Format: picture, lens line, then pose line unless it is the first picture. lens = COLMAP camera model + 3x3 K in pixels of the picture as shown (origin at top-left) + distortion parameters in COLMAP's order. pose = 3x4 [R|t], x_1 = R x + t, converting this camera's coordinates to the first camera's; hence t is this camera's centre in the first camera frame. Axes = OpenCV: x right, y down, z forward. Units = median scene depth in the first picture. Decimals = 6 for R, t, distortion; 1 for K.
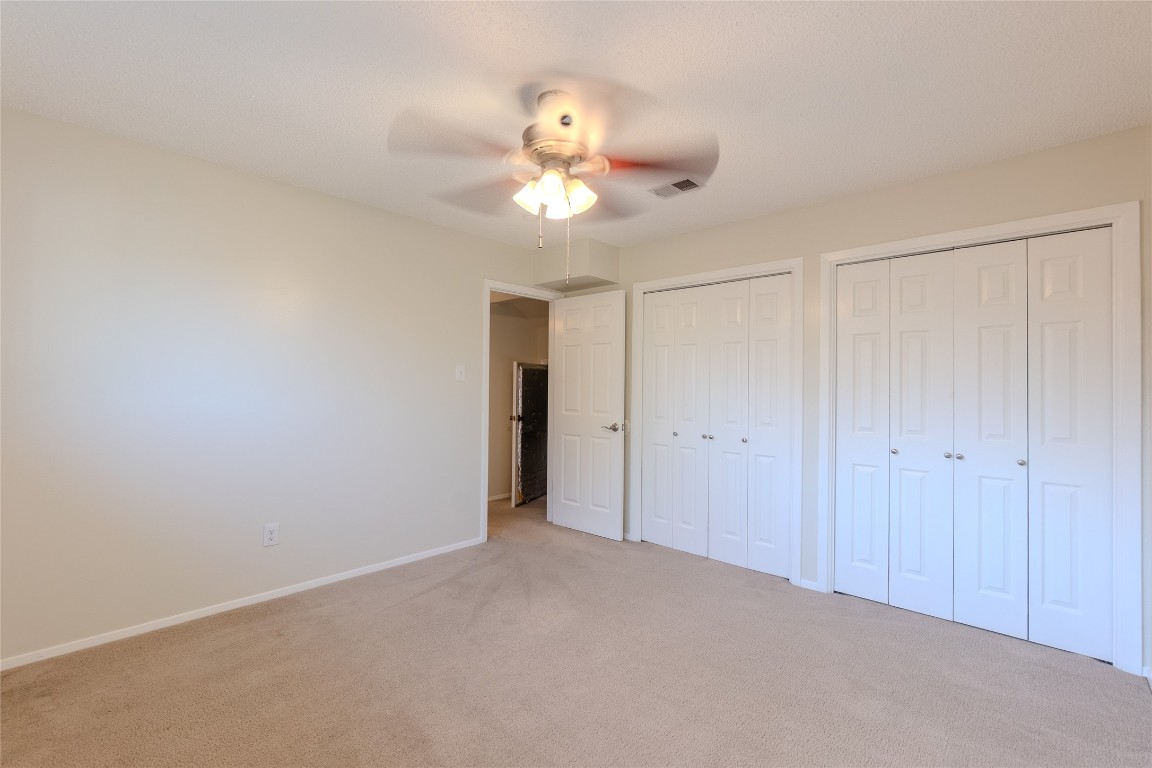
lens RADIAL K [[515.9, 0, 576.0], [0, 515.9, 384.0], [0, 0, 1]] dist [-0.001251, -0.000006]
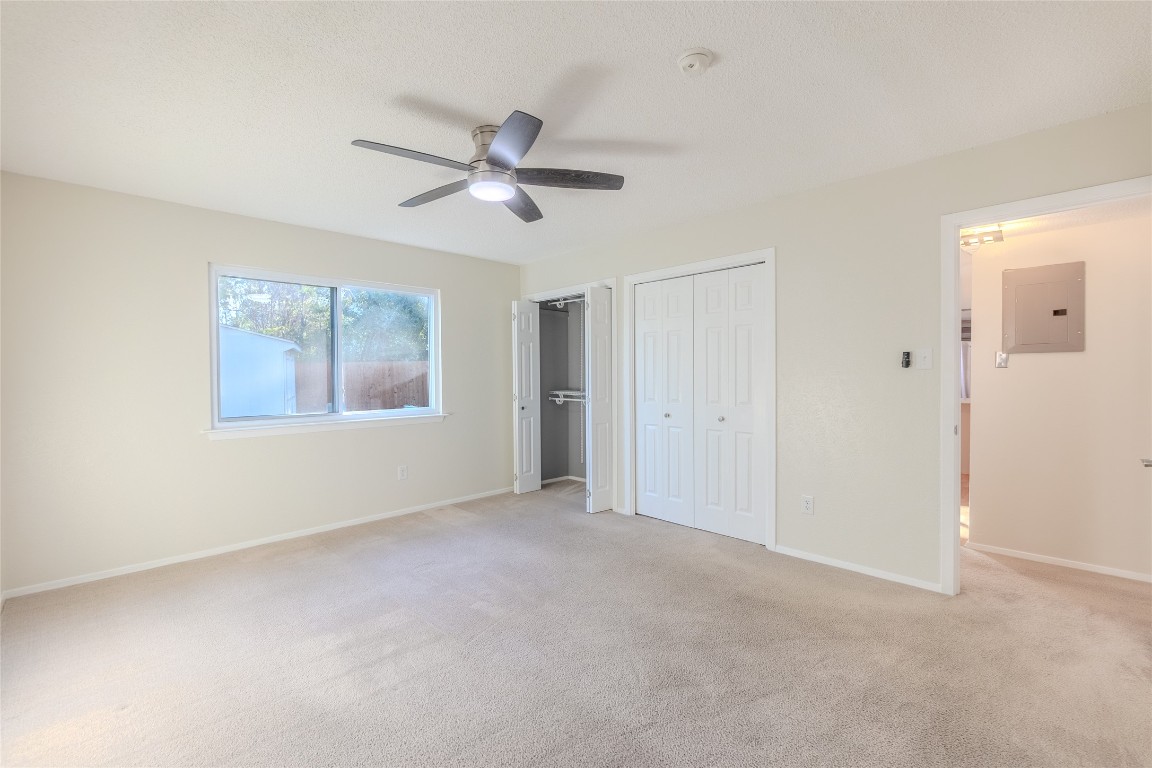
lens RADIAL K [[500.1, 0, 575.4], [0, 500.1, 381.0], [0, 0, 1]] dist [-0.002296, 0.000182]
pose [[0.998775, -0.021853, -0.044390, 0.336655], [0.022794, 0.999524, 0.020798, 0.000929], [0.043914, -0.021784, 0.998798, -0.323710]]
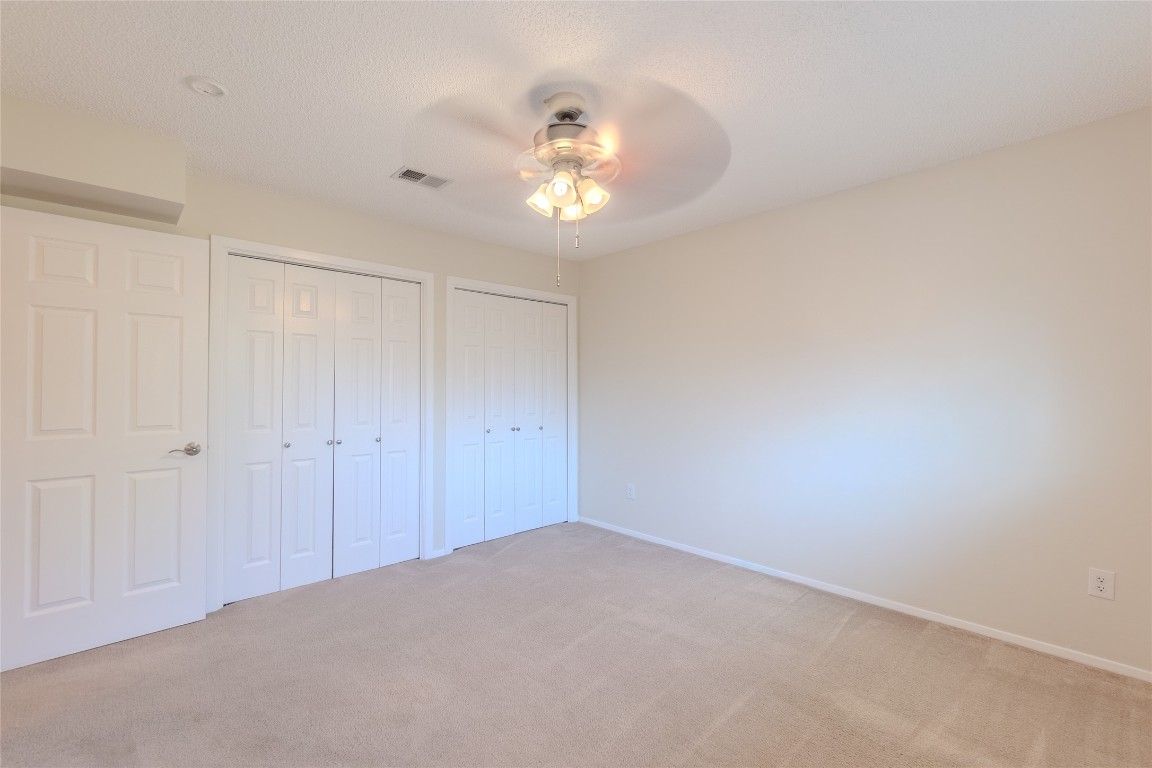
lens RADIAL K [[504.3, 0, 576.0], [0, 504.3, 384.0], [0, 0, 1]] dist [-0.013685, 0.000177]
pose [[0.051246, -0.002476, 0.998683, -0.587012], [-0.007155, 0.999970, 0.002846, -0.002960], [-0.998660, -0.007292, 0.051227, 0.544017]]
